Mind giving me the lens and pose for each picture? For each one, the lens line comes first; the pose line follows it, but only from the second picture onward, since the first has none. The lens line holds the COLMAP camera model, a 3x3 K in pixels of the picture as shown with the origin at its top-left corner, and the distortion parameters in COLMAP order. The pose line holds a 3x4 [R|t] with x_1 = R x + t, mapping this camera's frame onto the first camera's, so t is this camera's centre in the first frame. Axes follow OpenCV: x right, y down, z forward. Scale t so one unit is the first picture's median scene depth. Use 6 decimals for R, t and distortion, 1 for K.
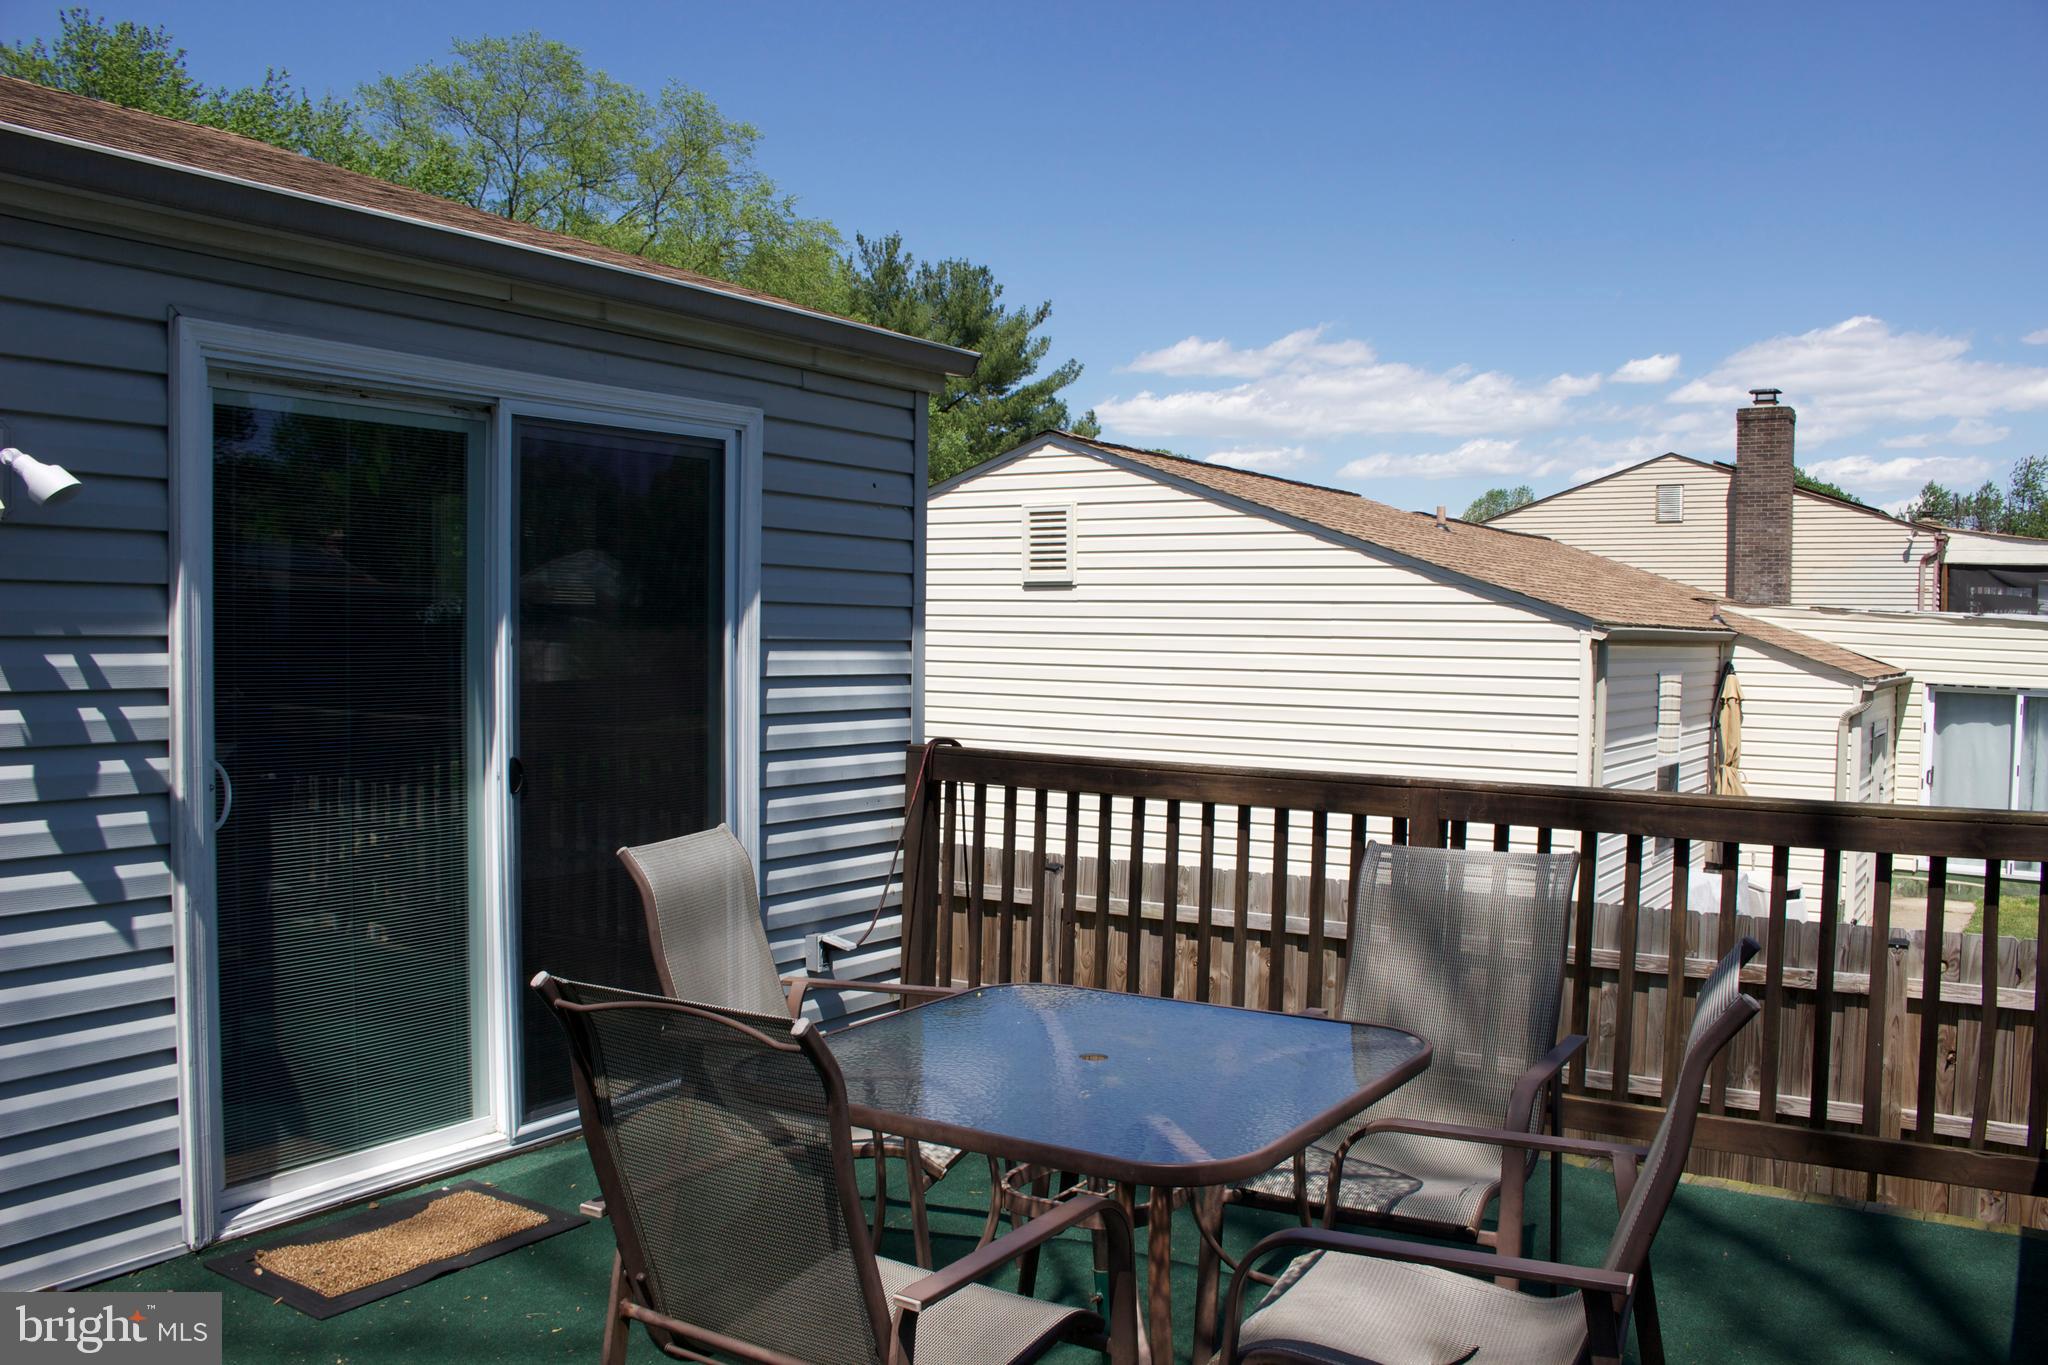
lens RADIAL K [[1647.8, 0, 1024.0], [0, 1647.8, 682.5], [0, 0, 1]] dist [-0.136247, 0.077116]
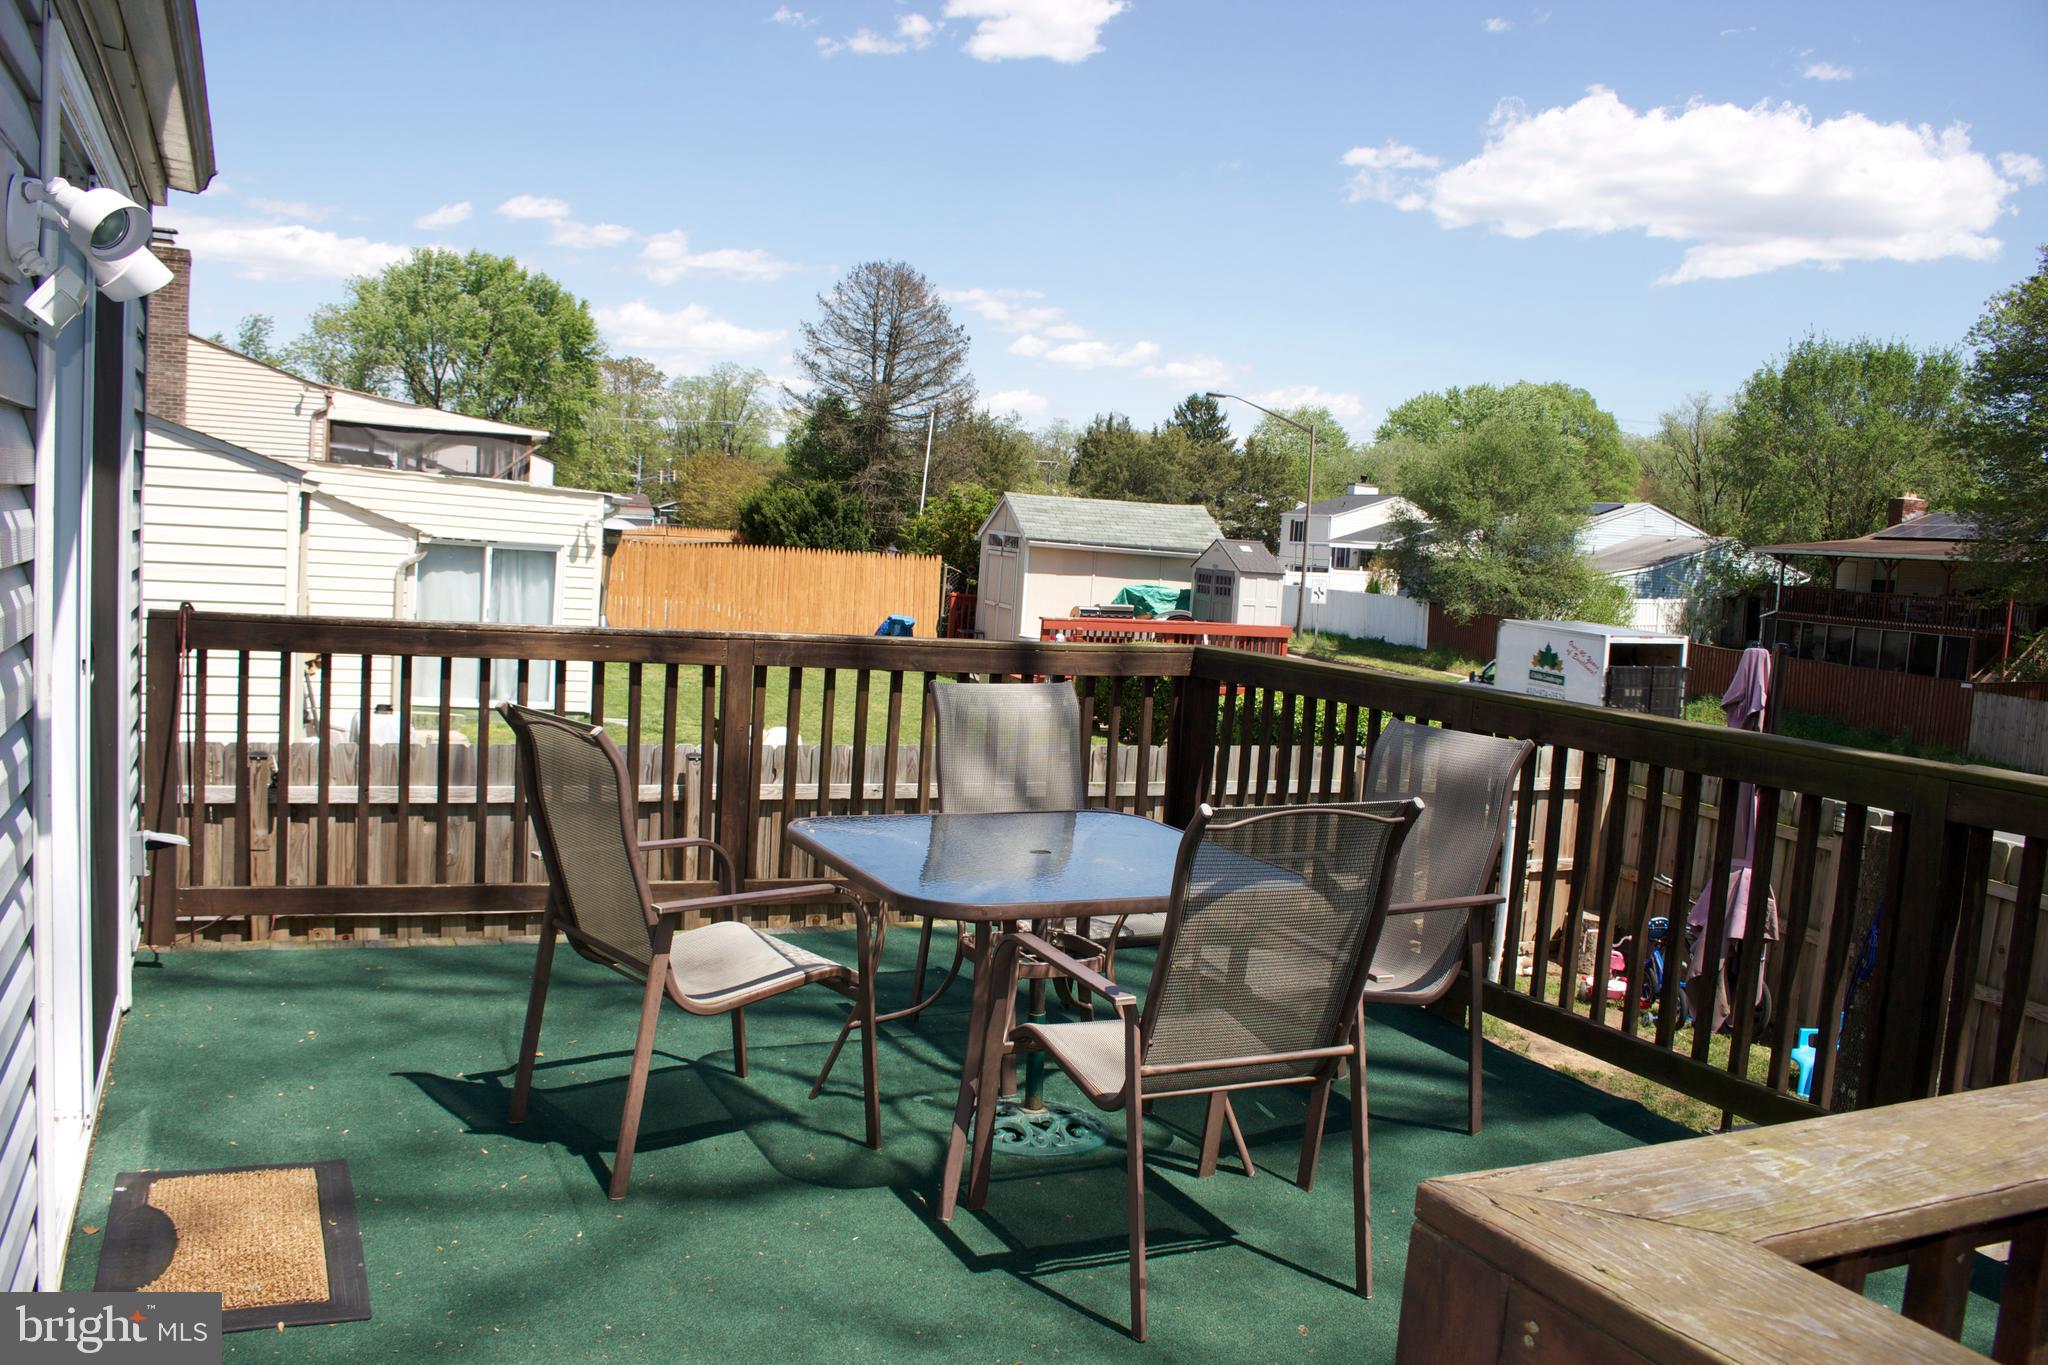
lens RADIAL K [[1647.8, 0, 1024.0], [0, 1647.8, 682.5], [0, 0, 1]] dist [-0.136247, 0.077116]
pose [[0.520234, -0.053756, 0.852330, -0.206285], [-0.030689, 0.996196, 0.081562, -0.002479], [-0.853472, -0.068588, 0.516606, 0.063749]]
